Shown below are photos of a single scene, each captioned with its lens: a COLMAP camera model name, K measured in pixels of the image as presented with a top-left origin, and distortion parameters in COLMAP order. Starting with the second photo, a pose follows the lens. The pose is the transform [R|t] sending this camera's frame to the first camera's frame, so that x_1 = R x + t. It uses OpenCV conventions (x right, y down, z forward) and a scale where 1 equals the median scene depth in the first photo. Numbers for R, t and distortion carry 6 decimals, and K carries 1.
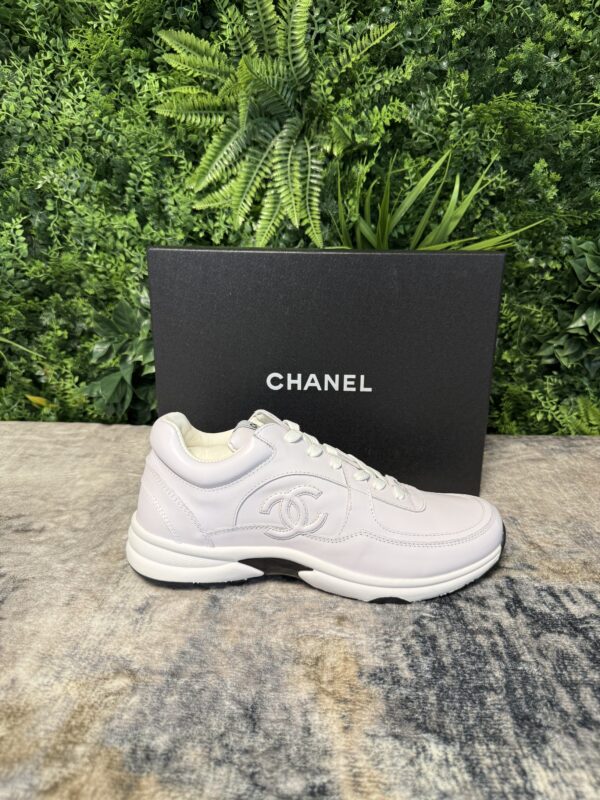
lens RADIAL K [[574.0, 0, 301.2], [0, 574.0, 400.7], [0, 0, 1]] dist [-0.018842, 0.004968]
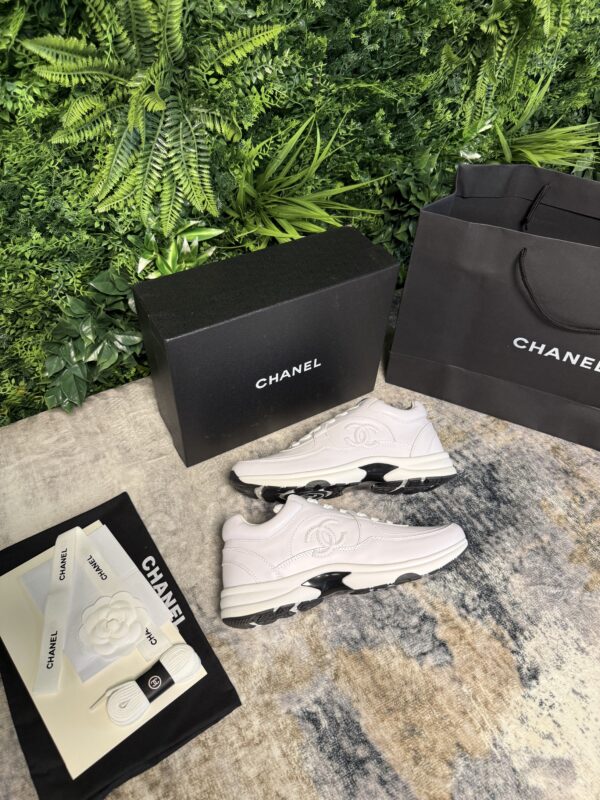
lens RADIAL K [[565.1, 0, 298.2], [0, 565.1, 398.3], [0, 0, 1]] dist [-0.007625, -0.001405]
pose [[0.854616, -0.369348, 0.364984, -0.380302], [0.120010, 0.824354, 0.553207, -0.591715], [-0.505202, -0.428978, 0.748832, -0.060695]]
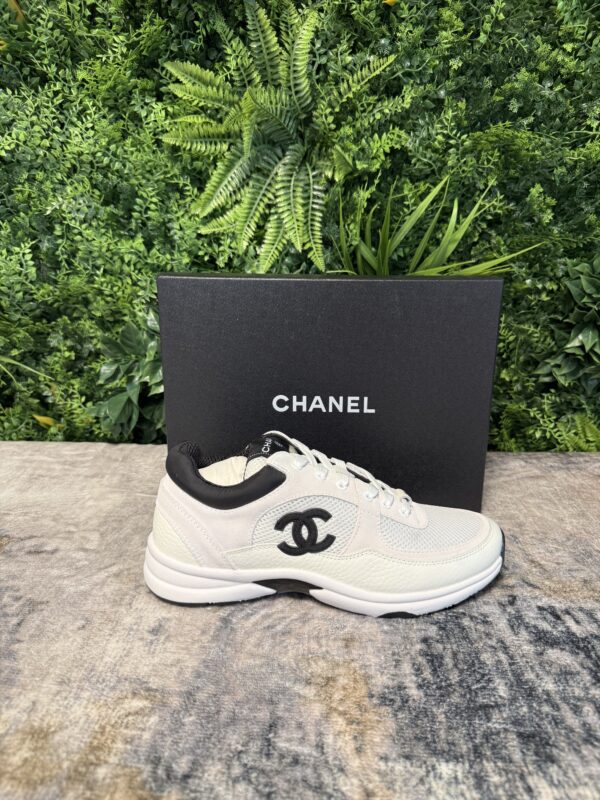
lens RADIAL K [[571.3, 0, 301.3], [0, 571.3, 401.6], [0, 0, 1]] dist [-0.001823, -0.013287]
pose [[0.999976, -0.005236, 0.004442, -0.010812], [0.005319, 0.999810, -0.018756, -0.014058], [-0.004343, 0.018780, 0.999814, -0.019006]]
